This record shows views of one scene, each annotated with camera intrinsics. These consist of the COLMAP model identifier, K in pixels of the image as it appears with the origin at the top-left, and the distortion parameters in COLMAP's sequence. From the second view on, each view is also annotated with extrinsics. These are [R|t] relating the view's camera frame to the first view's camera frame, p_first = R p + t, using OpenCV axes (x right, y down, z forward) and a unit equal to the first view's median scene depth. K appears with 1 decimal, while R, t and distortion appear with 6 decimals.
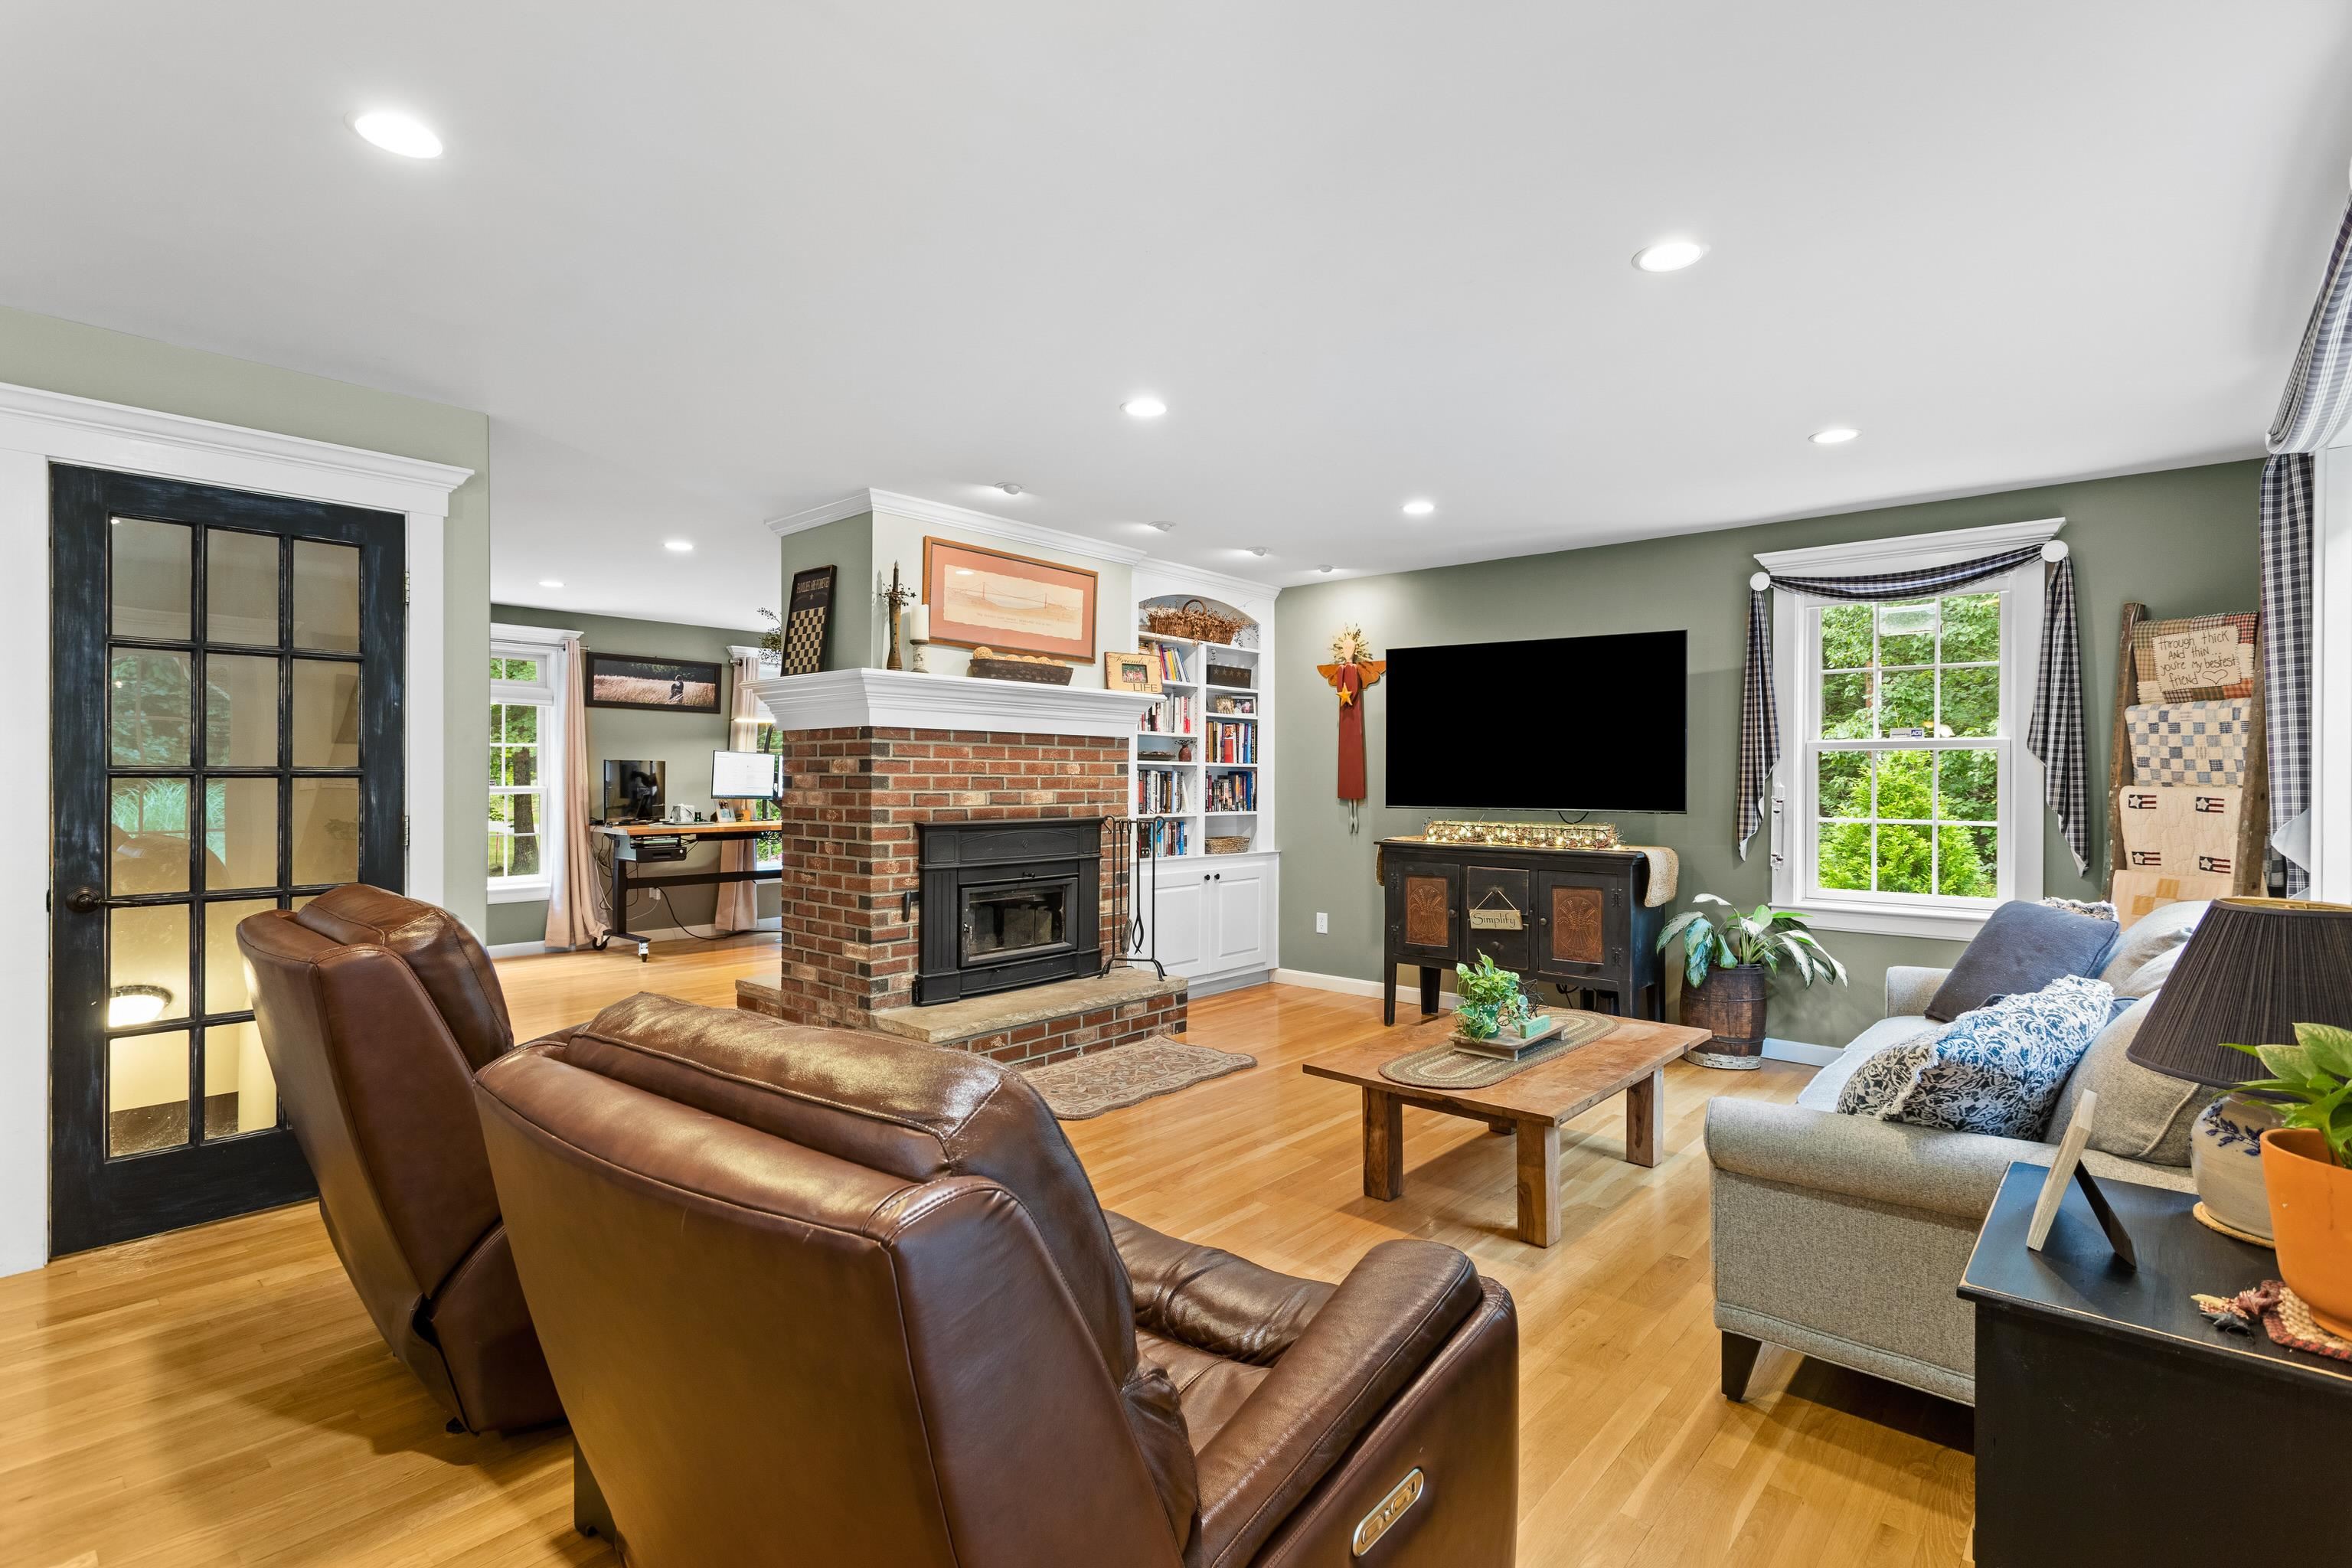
lens RADIAL K [[1119.0, 0, 1178.8], [0, 1119.0, 778.9], [0, 0, 1]] dist [0.001860, 0.002342]
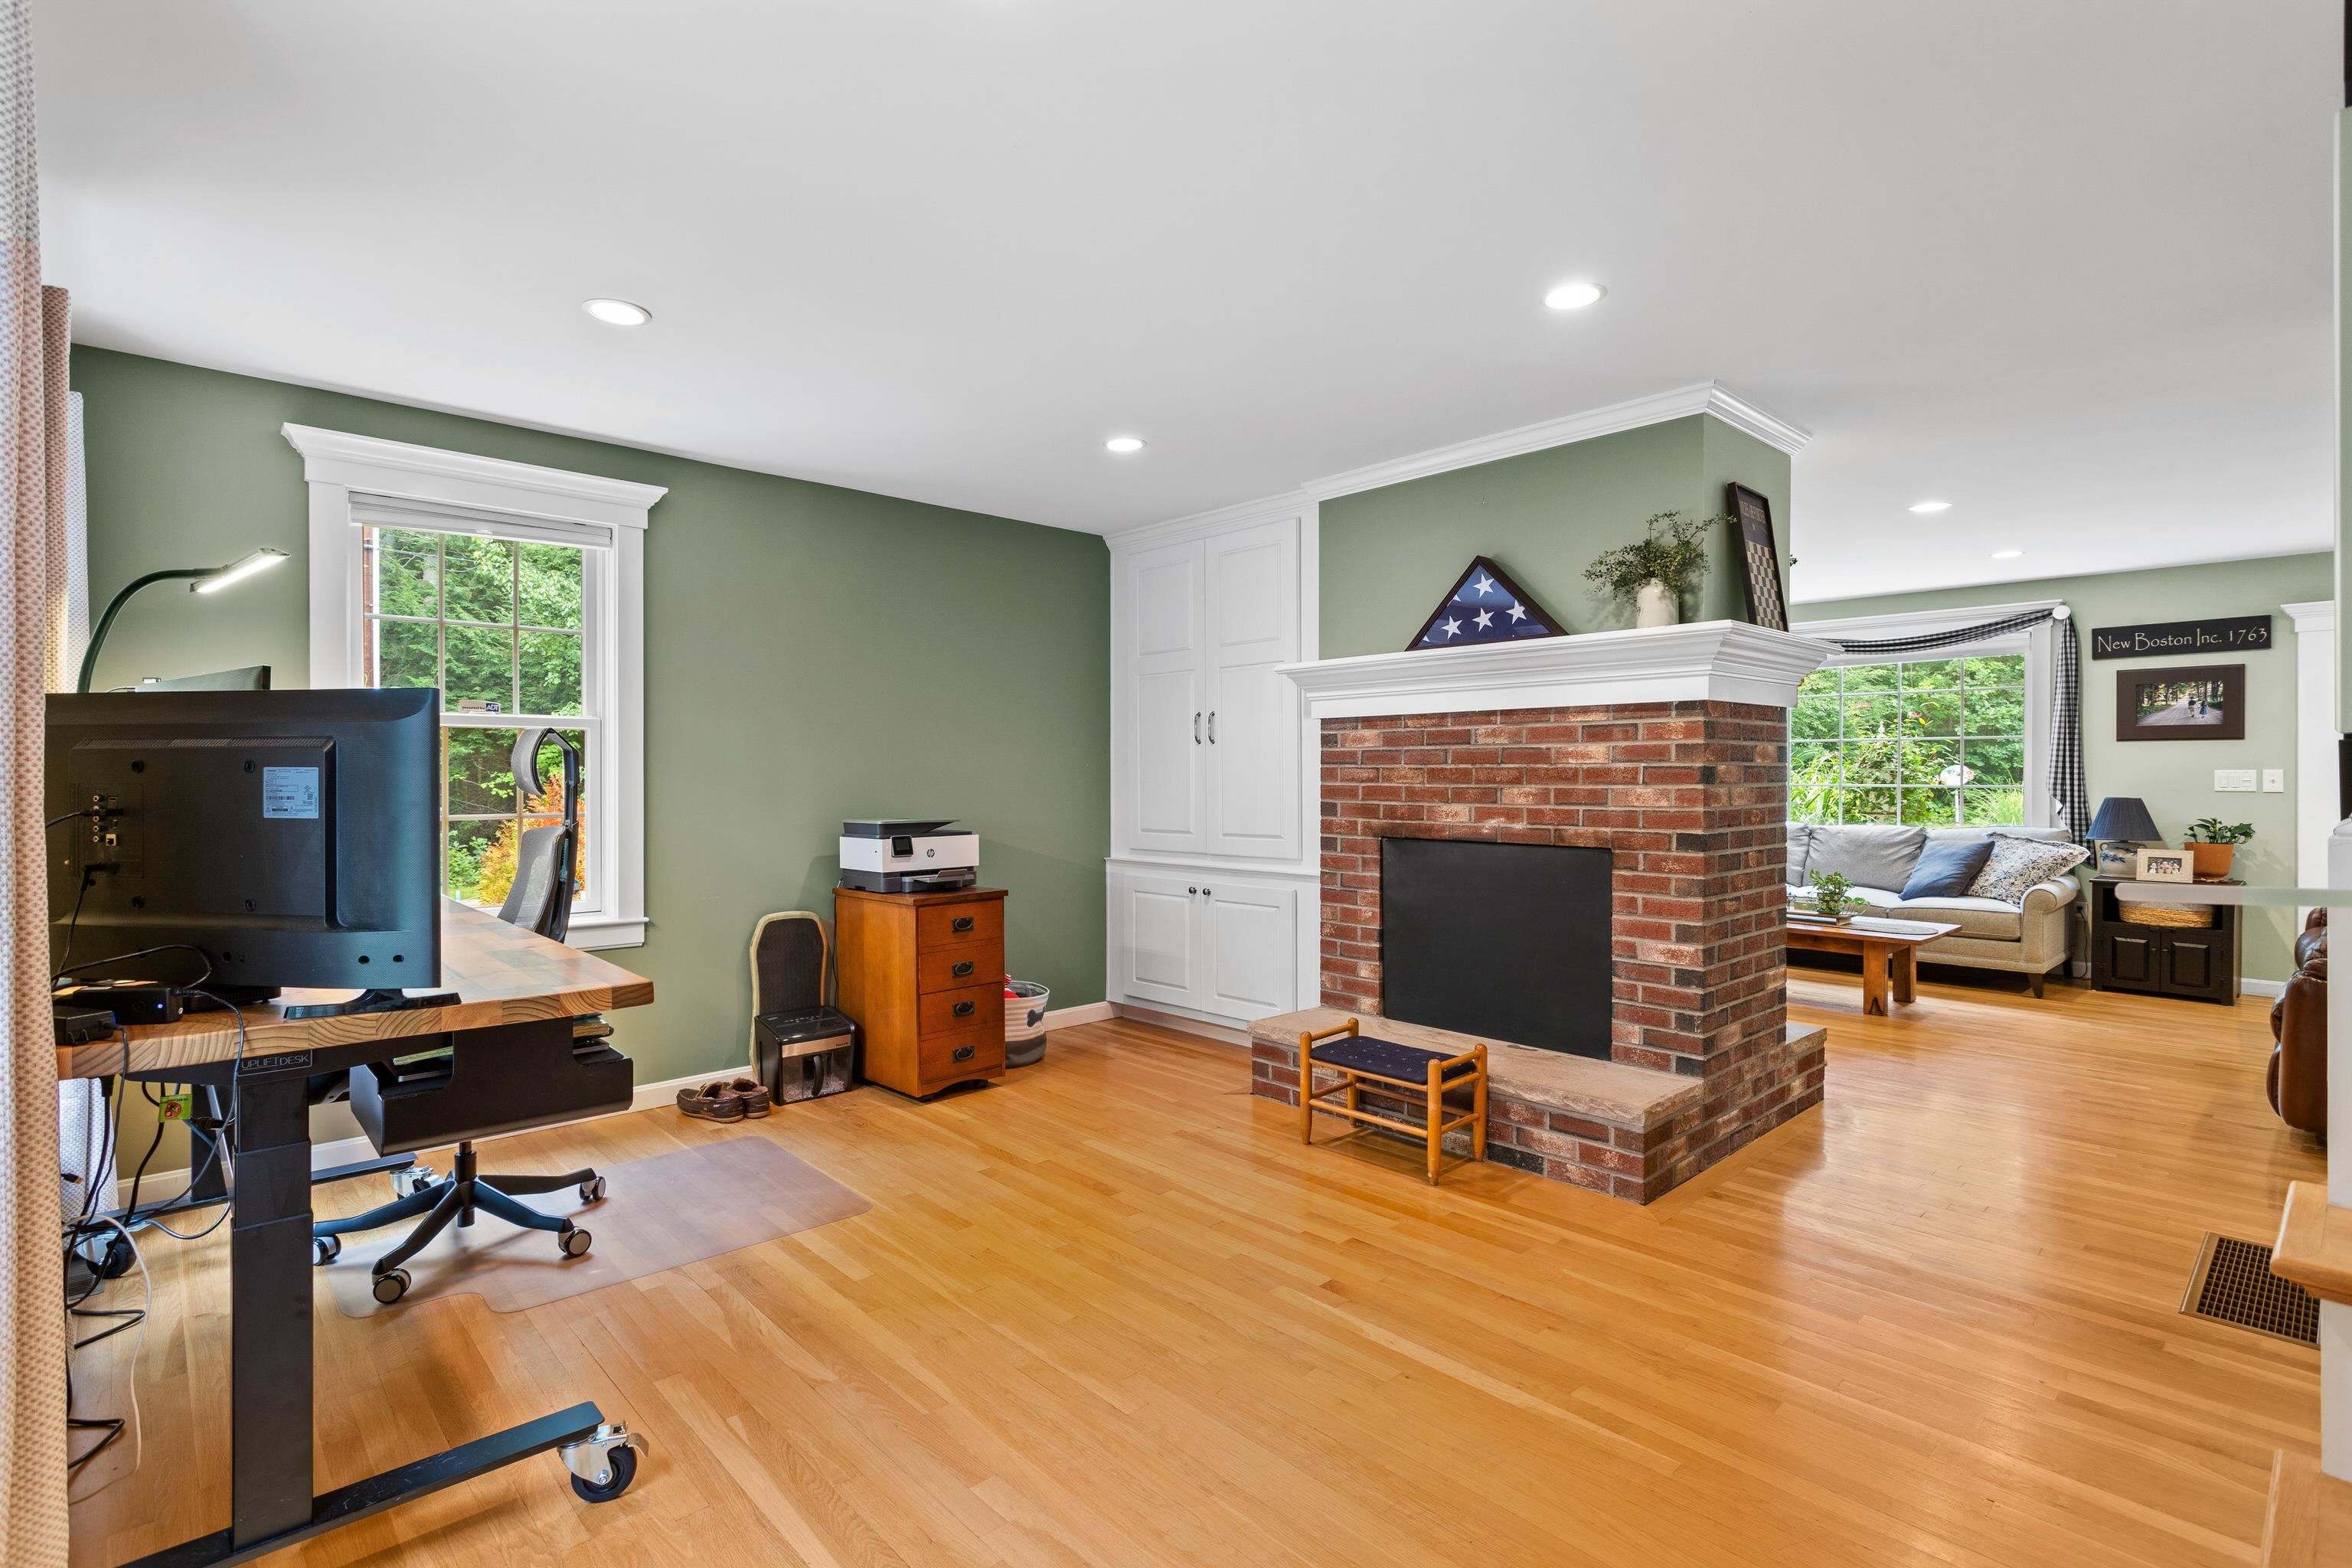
lens RADIAL K [[1119.0, 0, 1171.6], [0, 1119.0, 778.2], [0, 0, 1]] dist [0.001860, 0.002342]
pose [[0.098631, -0.010317, 0.995071, -1.080861], [0.003029, 0.999945, 0.010067, -0.003065], [-0.995119, 0.002021, 0.098656, 1.277176]]
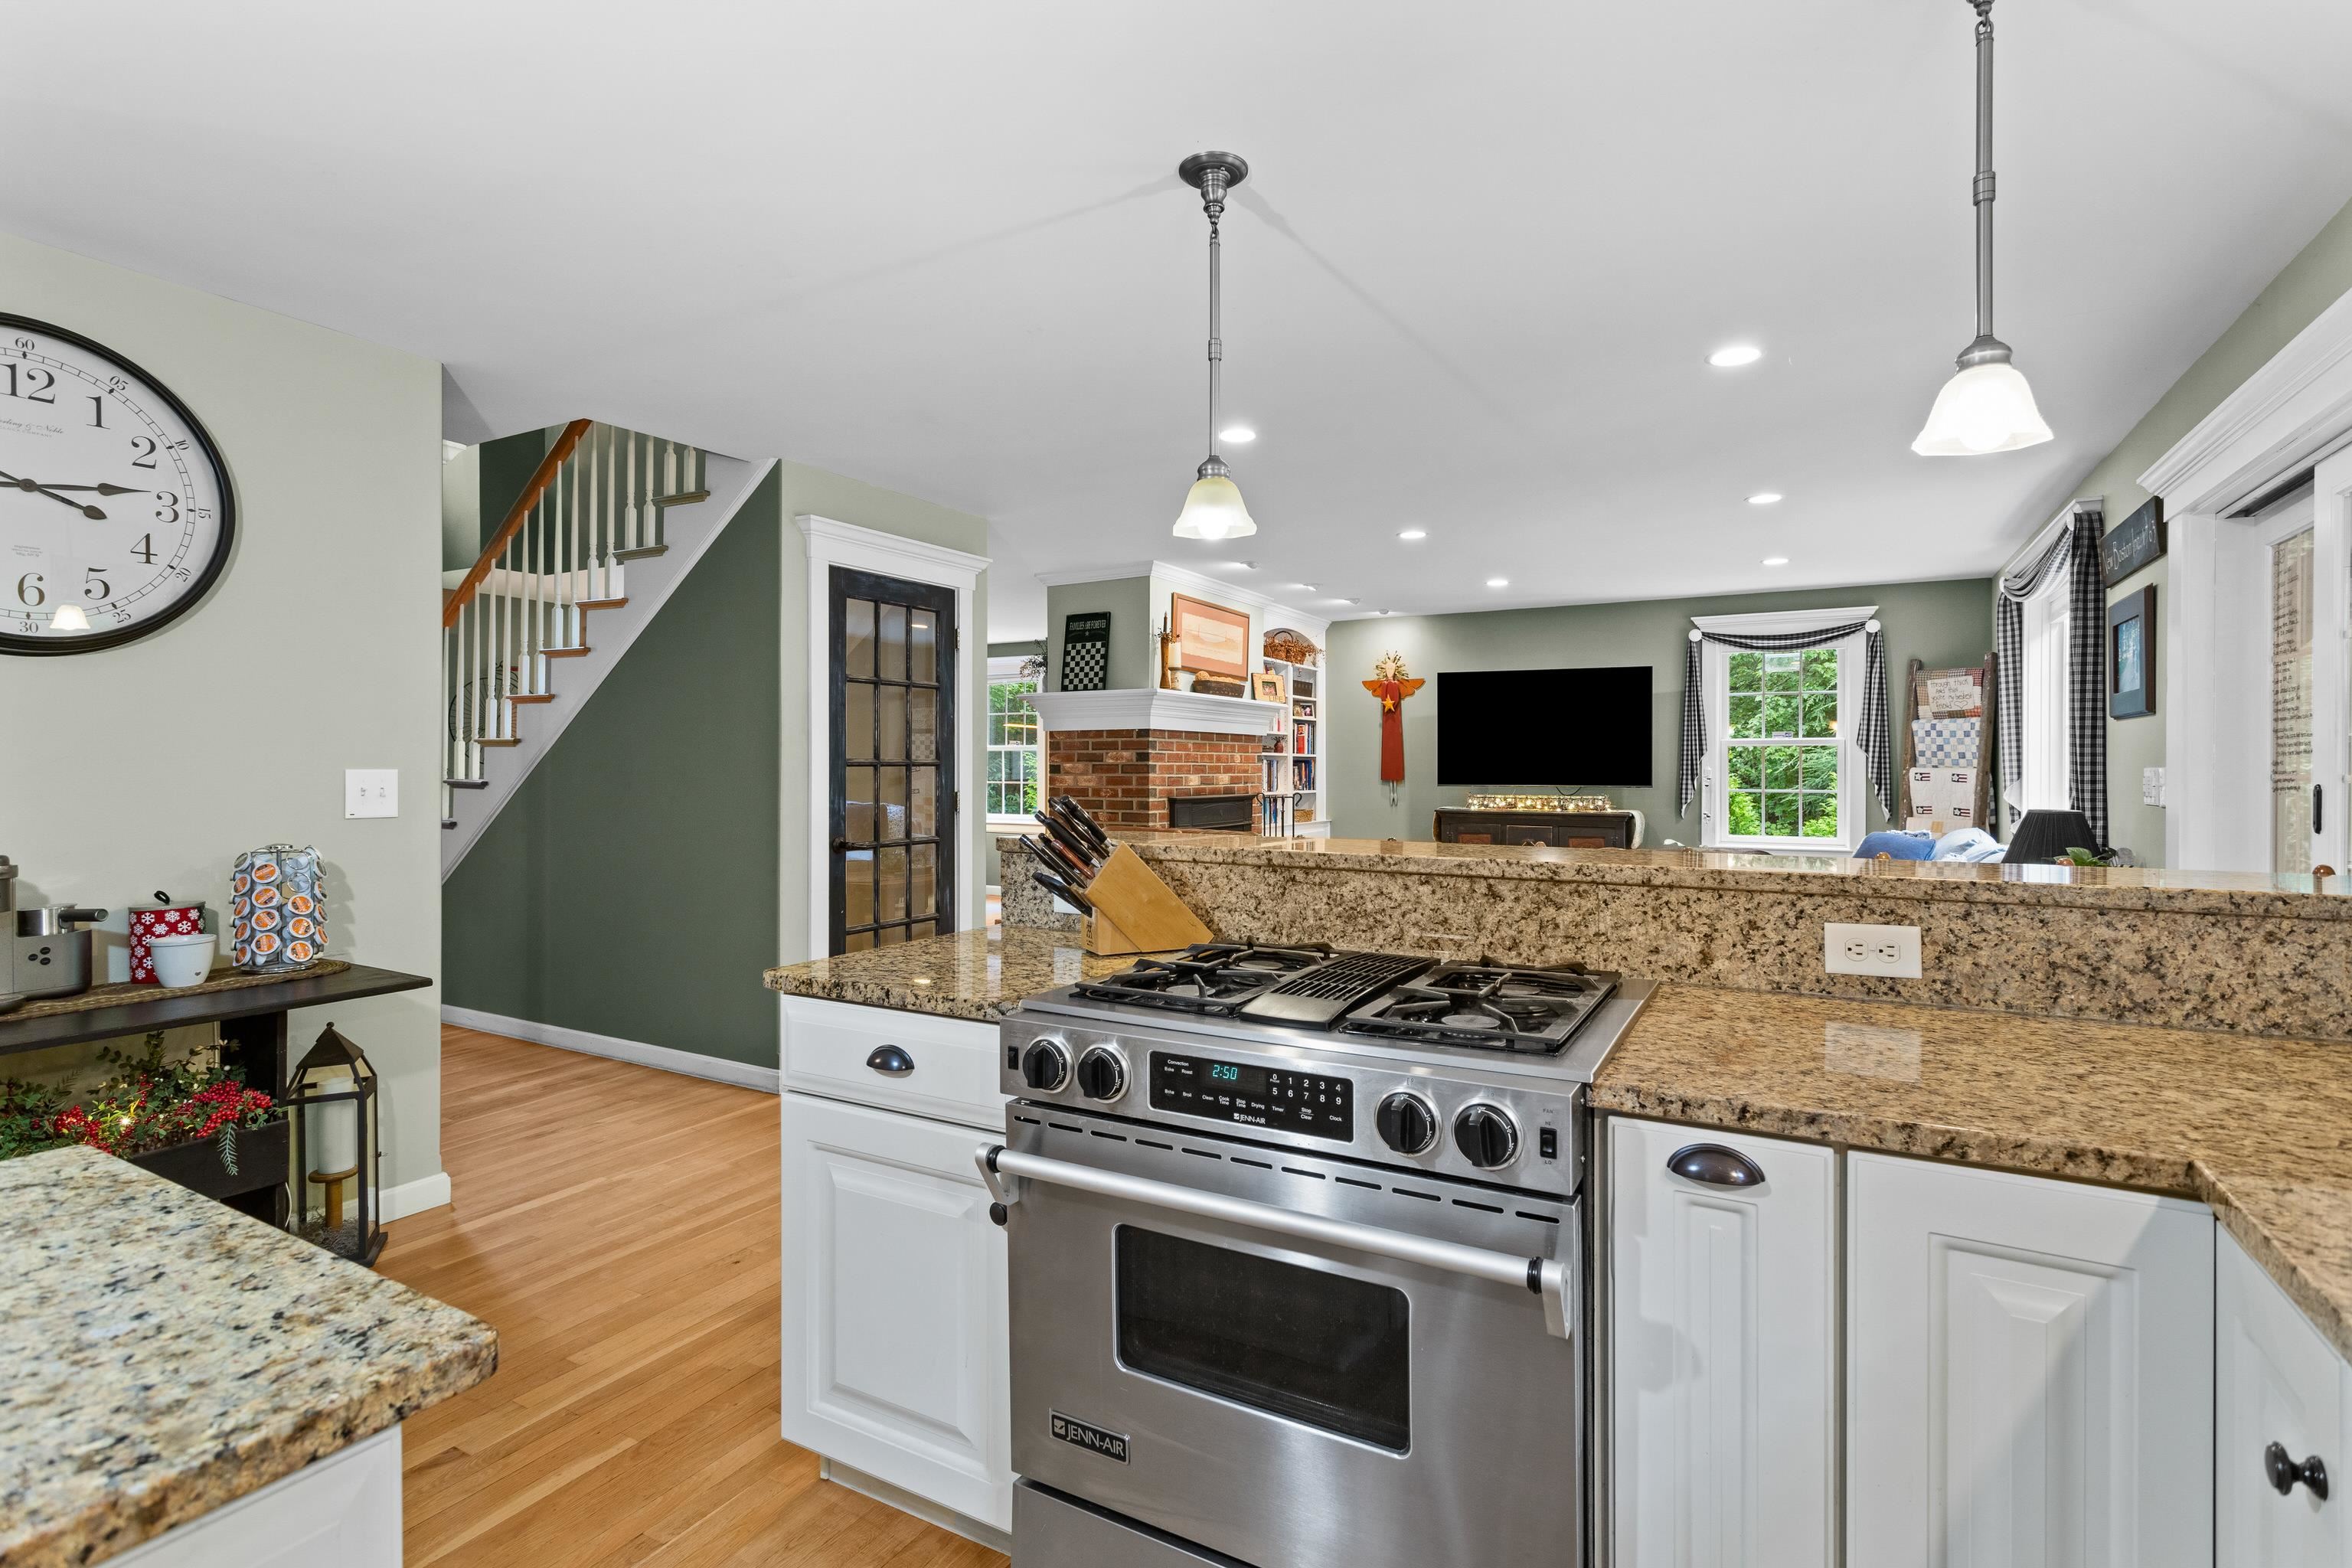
lens RADIAL K [[1119.0, 0, 1182.1], [0, 1119.0, 769.5], [0, 0, 1]] dist [0.001860, 0.002342]
pose [[0.979500, -0.004249, 0.201398, -0.477221], [0.003898, 0.999990, 0.002136, 0.001264], [-0.201405, -0.001307, 0.979507, -0.359570]]
